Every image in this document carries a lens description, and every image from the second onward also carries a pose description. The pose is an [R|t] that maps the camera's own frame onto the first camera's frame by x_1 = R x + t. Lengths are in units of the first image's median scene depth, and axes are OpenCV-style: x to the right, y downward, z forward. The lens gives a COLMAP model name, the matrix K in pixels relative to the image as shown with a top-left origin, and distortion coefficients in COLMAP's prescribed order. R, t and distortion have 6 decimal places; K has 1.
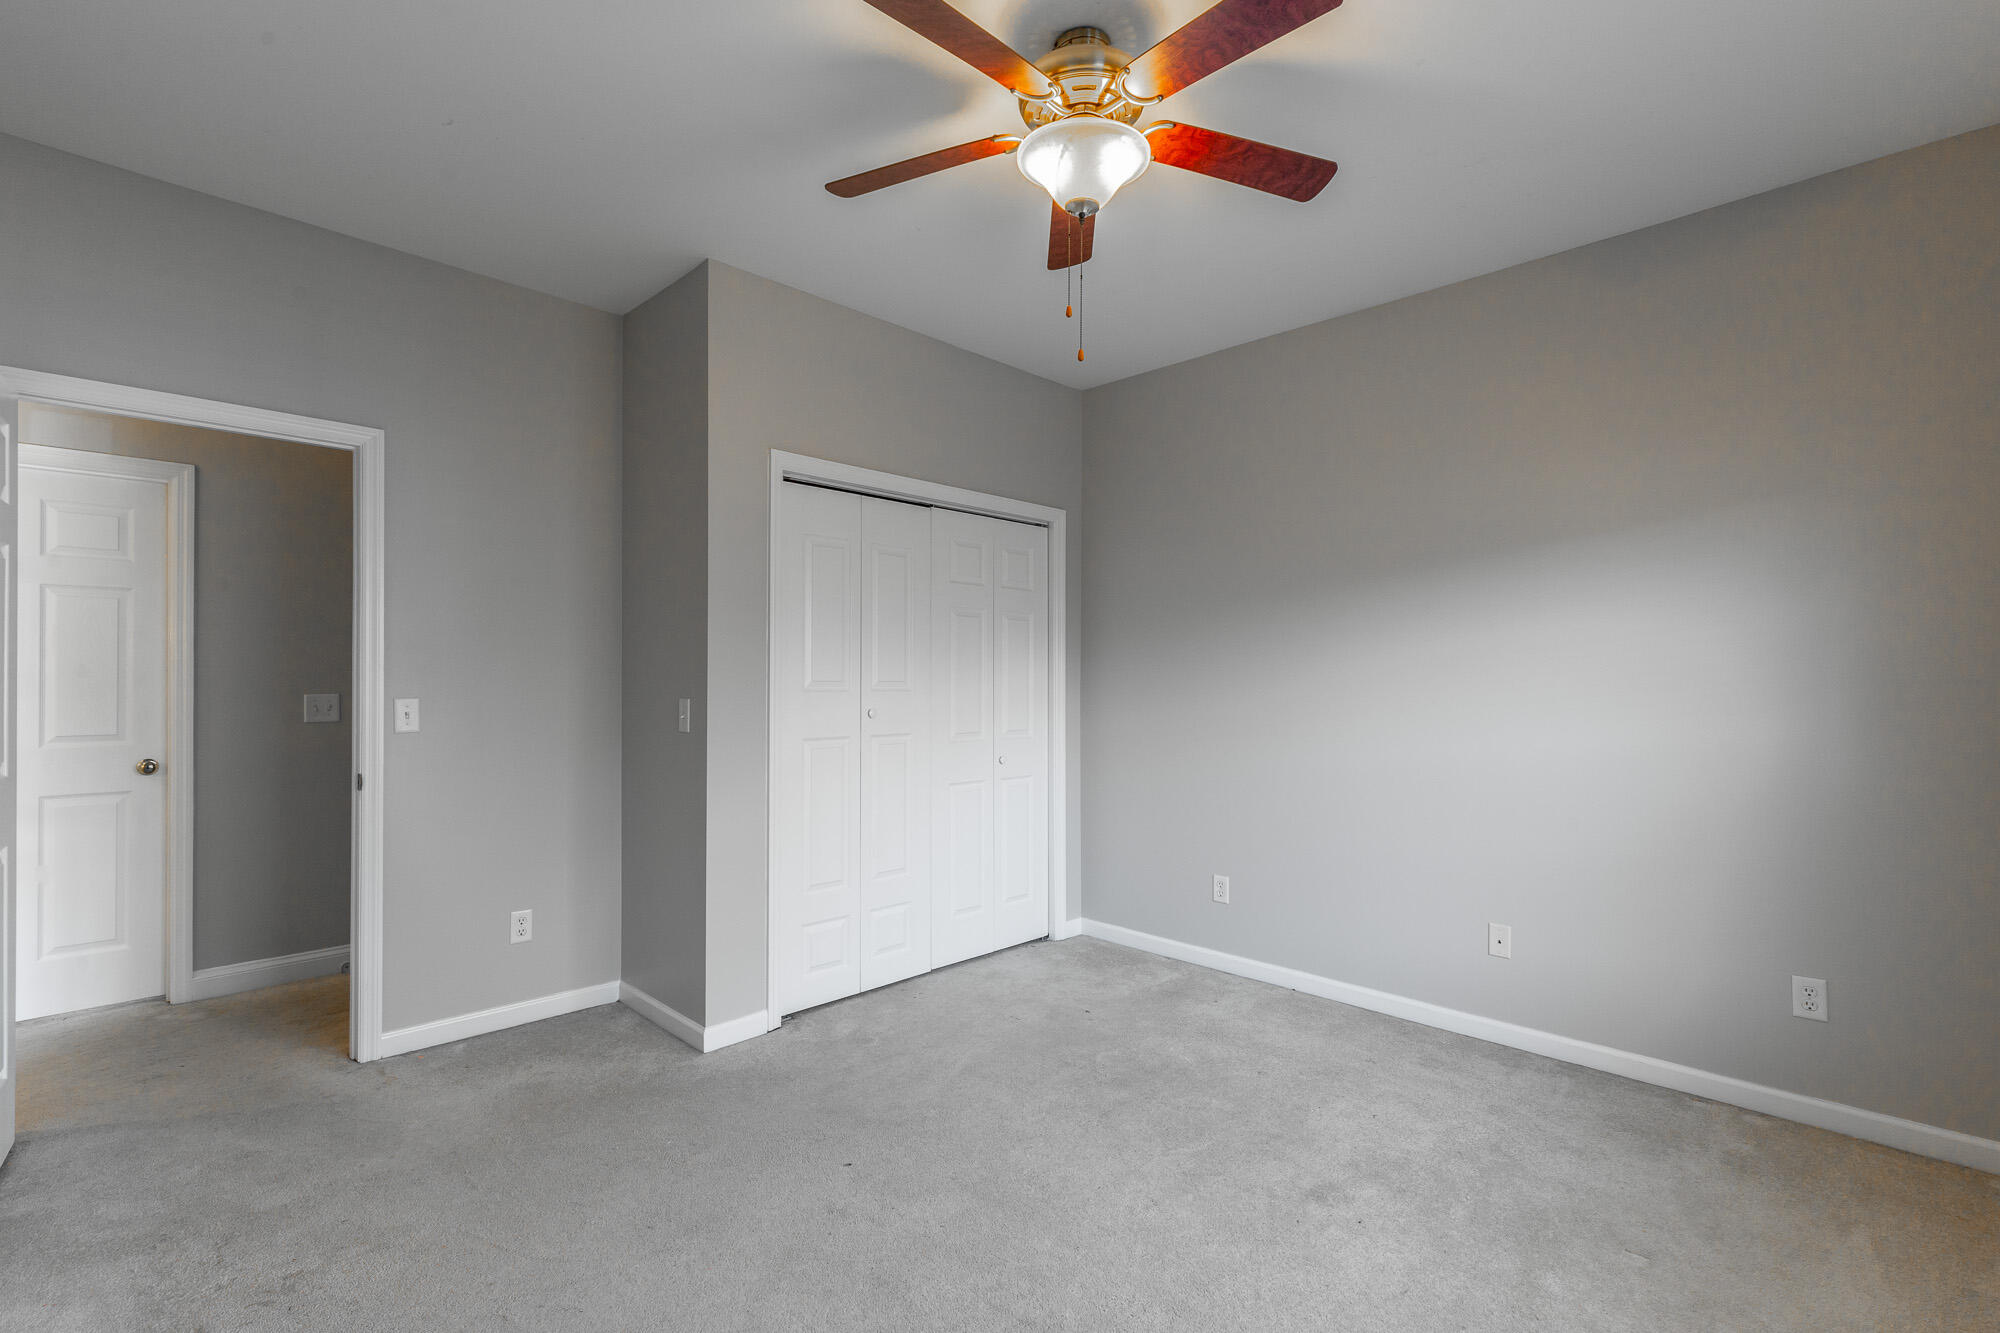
lens RADIAL K [[905.3, 0, 1001.0], [0, 905.3, 672.2], [0, 0, 1]] dist [0.009238, 0.000578]
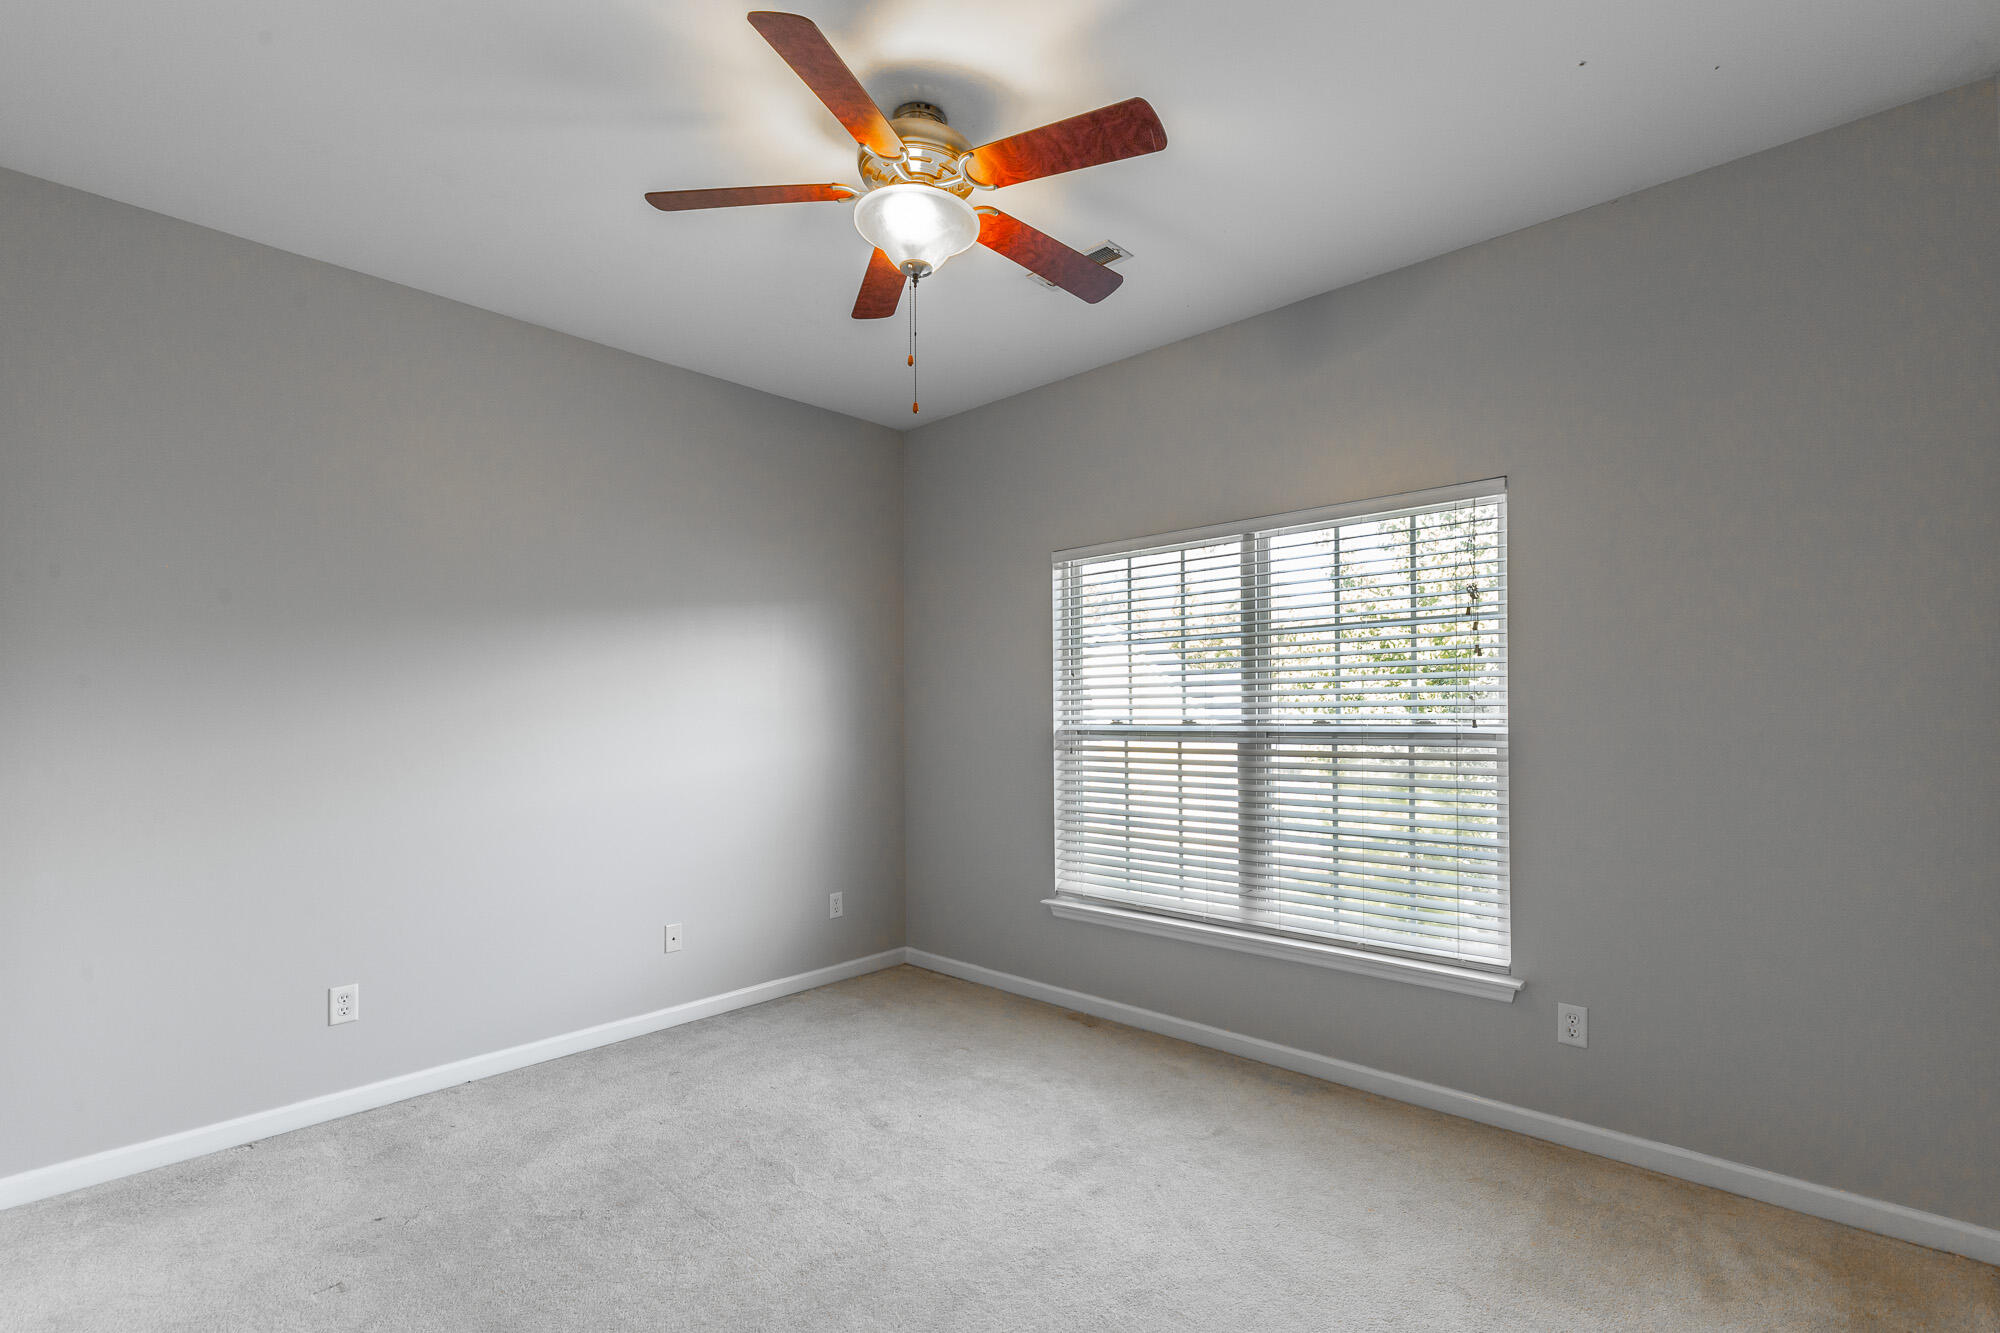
lens RADIAL K [[905.3, 0, 1011.7], [0, 905.3, 707.6], [0, 0, 1]] dist [0.009238, 0.000578]
pose [[-0.040945, 0.004891, 0.999149, -0.700597], [-0.001450, 0.999987, -0.004955, 0.004198], [-0.999160, -0.001651, -0.040938, 0.672909]]
